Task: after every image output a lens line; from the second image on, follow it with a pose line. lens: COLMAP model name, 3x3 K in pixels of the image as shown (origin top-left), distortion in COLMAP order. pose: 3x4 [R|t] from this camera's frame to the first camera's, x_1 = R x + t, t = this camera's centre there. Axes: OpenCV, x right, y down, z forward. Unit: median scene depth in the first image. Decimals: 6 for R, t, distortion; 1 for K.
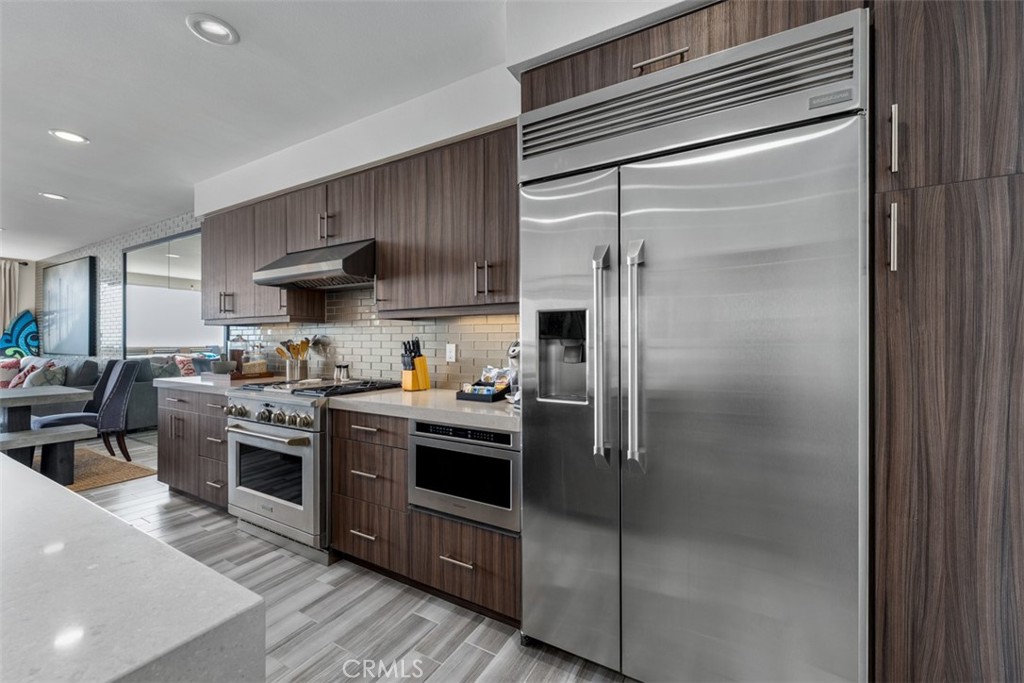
lens RADIAL K [[413.7, 0, 508.8], [0, 413.7, 341.2], [0, 0, 1]] dist [0.000297, -0.000146]
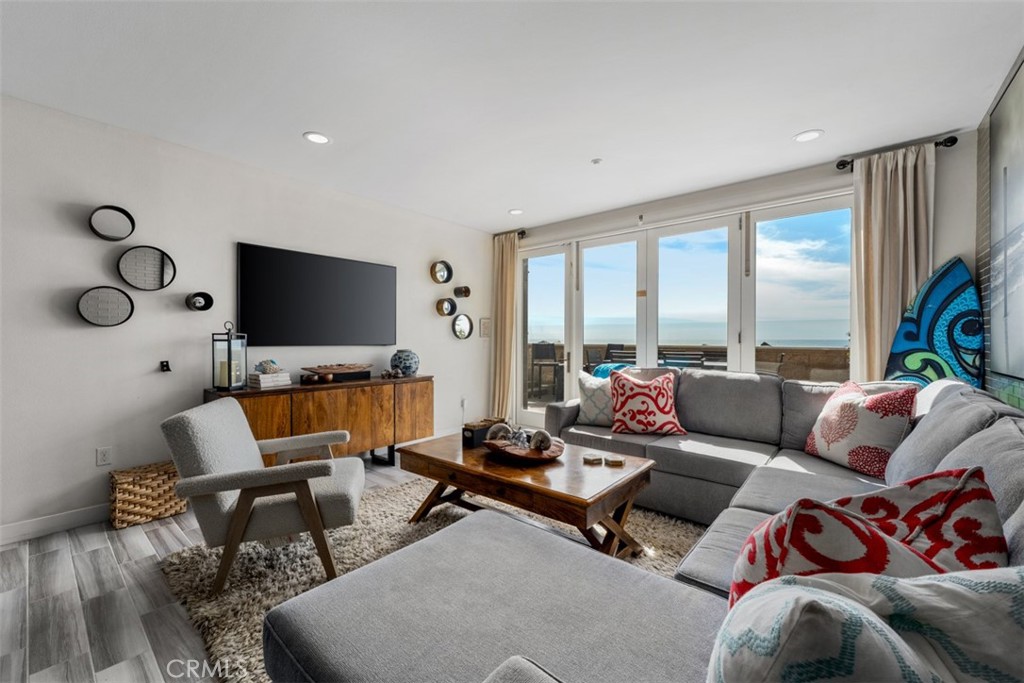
lens RADIAL K [[413.7, 0, 508.8], [0, 413.7, 341.2], [0, 0, 1]] dist [0.000297, -0.000146]
pose [[-0.184811, 0.003952, -0.982766, -0.710158], [0.003998, 0.999987, 0.003270, 0.001541], [0.982766, -0.003325, -0.184825, 0.666168]]
